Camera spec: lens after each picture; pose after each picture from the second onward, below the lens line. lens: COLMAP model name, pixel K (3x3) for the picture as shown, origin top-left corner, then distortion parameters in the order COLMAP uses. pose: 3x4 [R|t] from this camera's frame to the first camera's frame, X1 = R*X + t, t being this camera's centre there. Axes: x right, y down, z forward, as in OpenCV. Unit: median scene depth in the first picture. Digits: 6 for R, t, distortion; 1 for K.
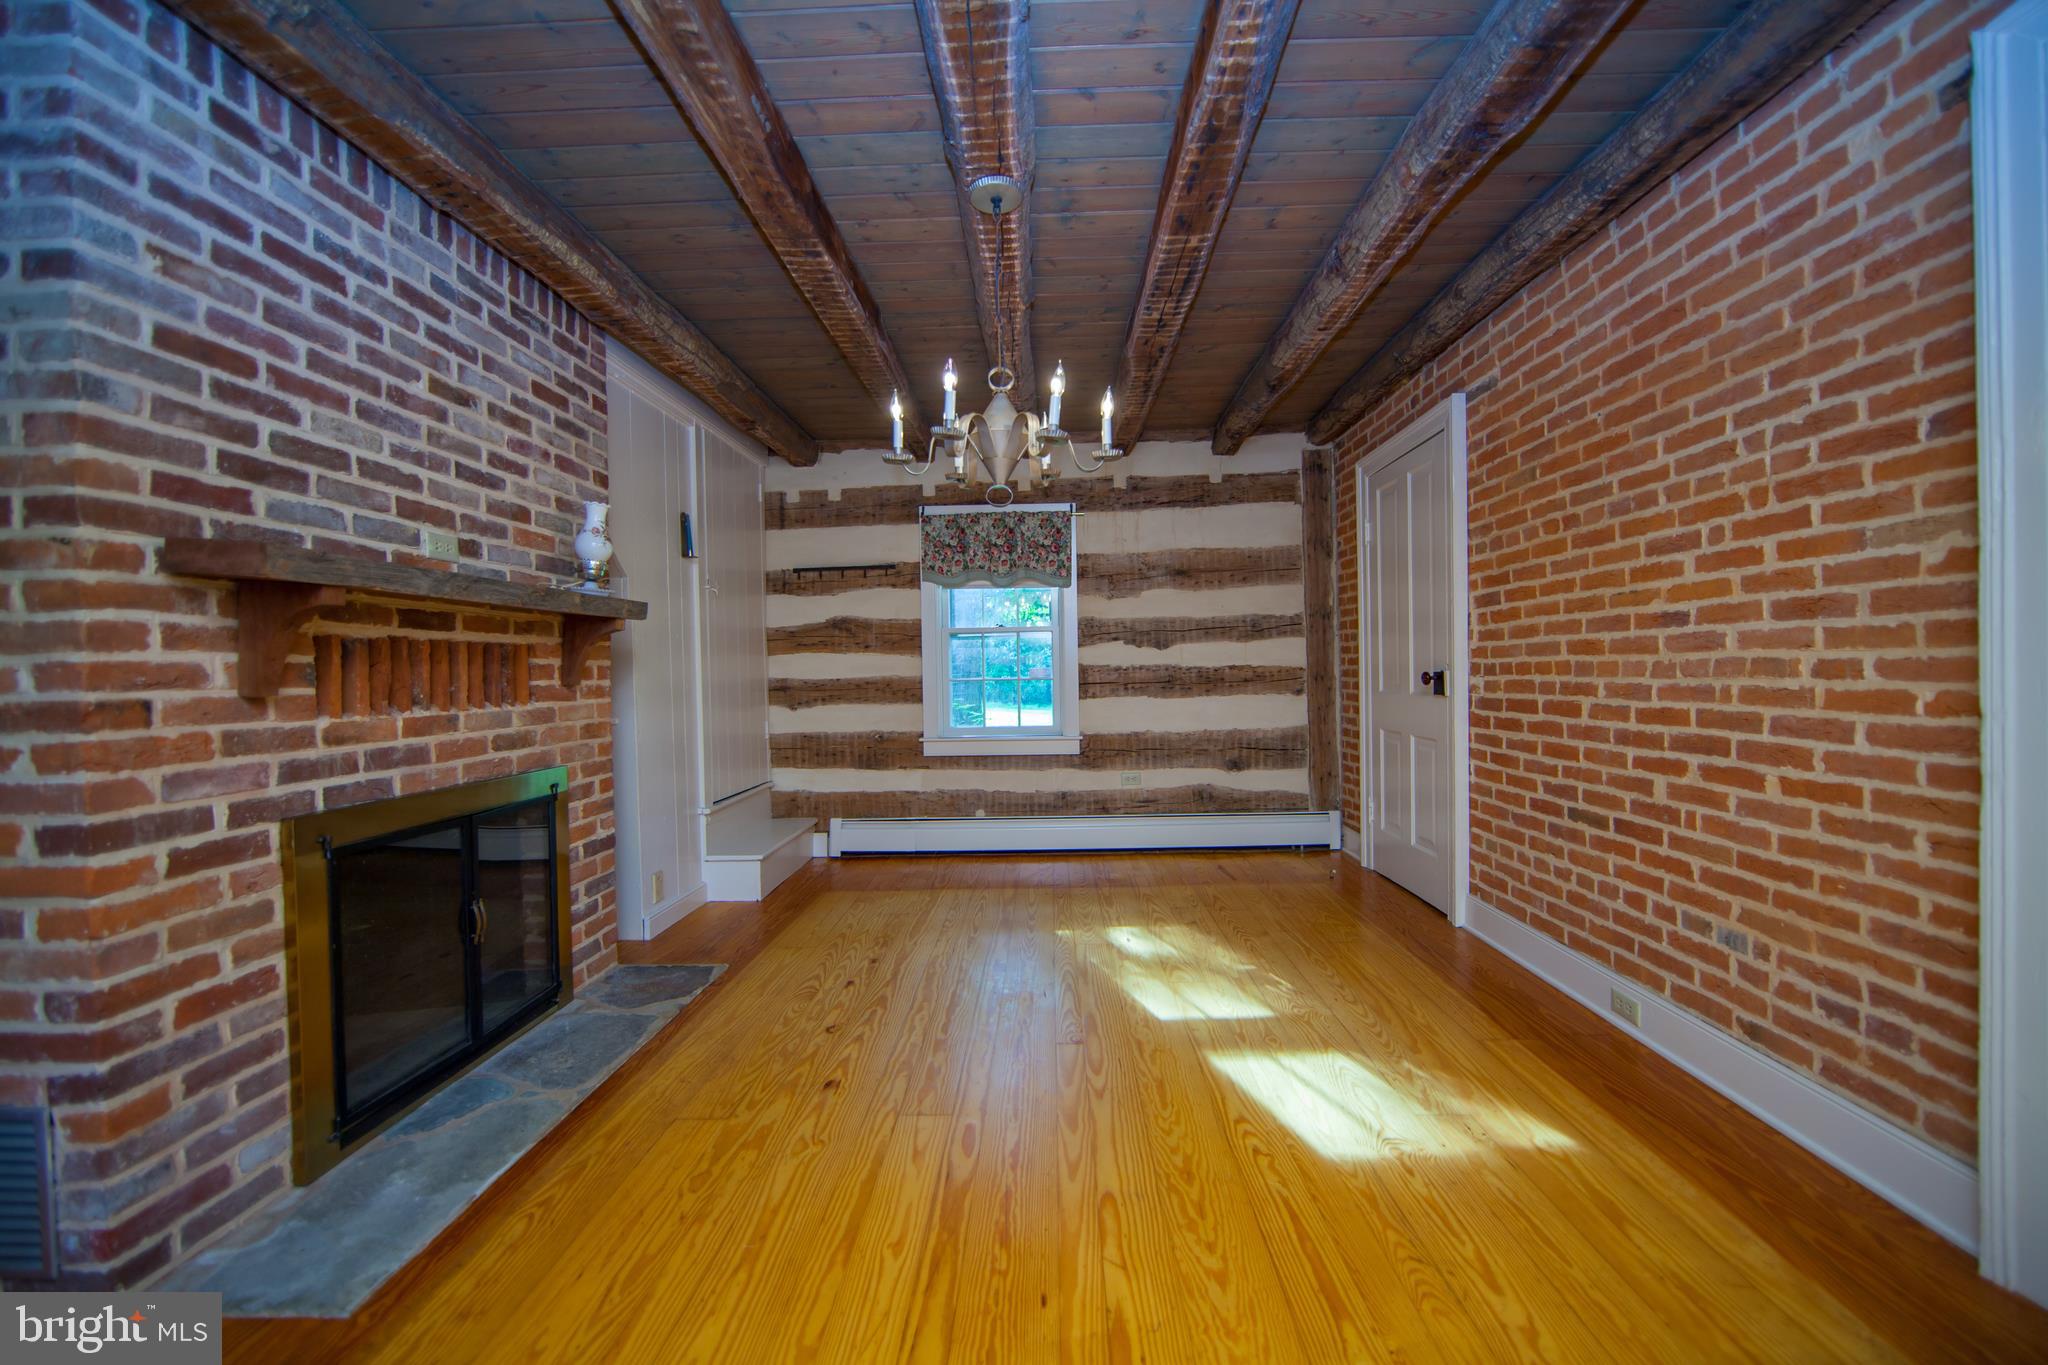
lens RADIAL K [[807.7, 0, 1035.0], [0, 807.7, 677.0], [0, 0, 1]] dist [0.002283, 0.000204]
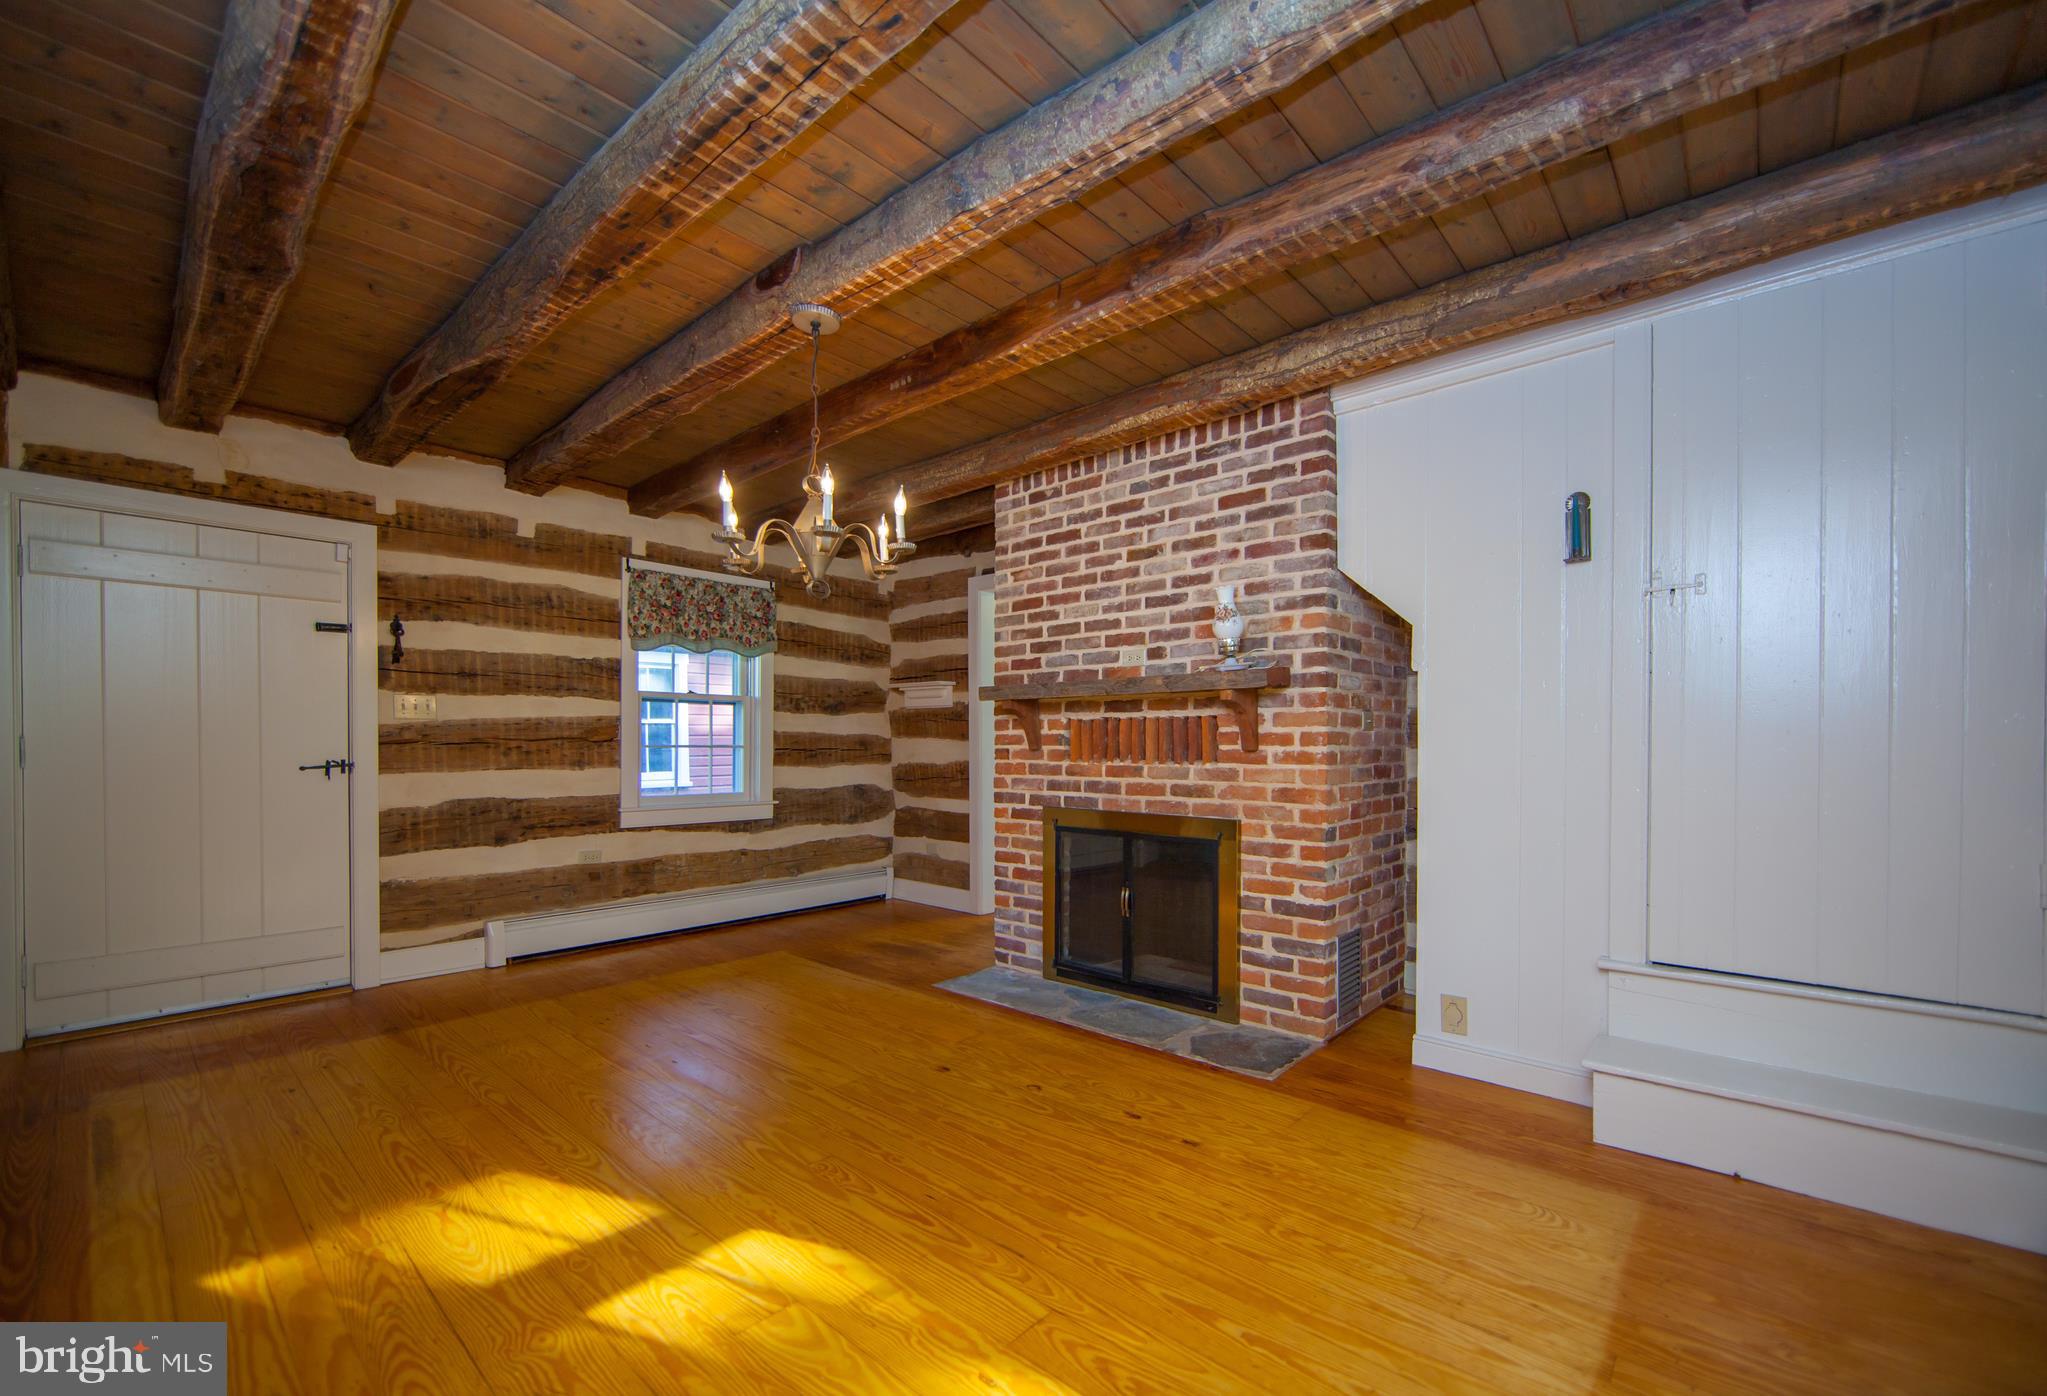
lens RADIAL K [[834.9, 0, 1032.1], [0, 834.9, 754.1], [0, 0, 1]] dist [-0.002062, -0.000050]
pose [[-0.642239, 0.027193, -0.766022, 0.643252], [0.003338, 0.999460, 0.032682, -0.029366], [0.766497, 0.018432, -0.641983, 1.931412]]
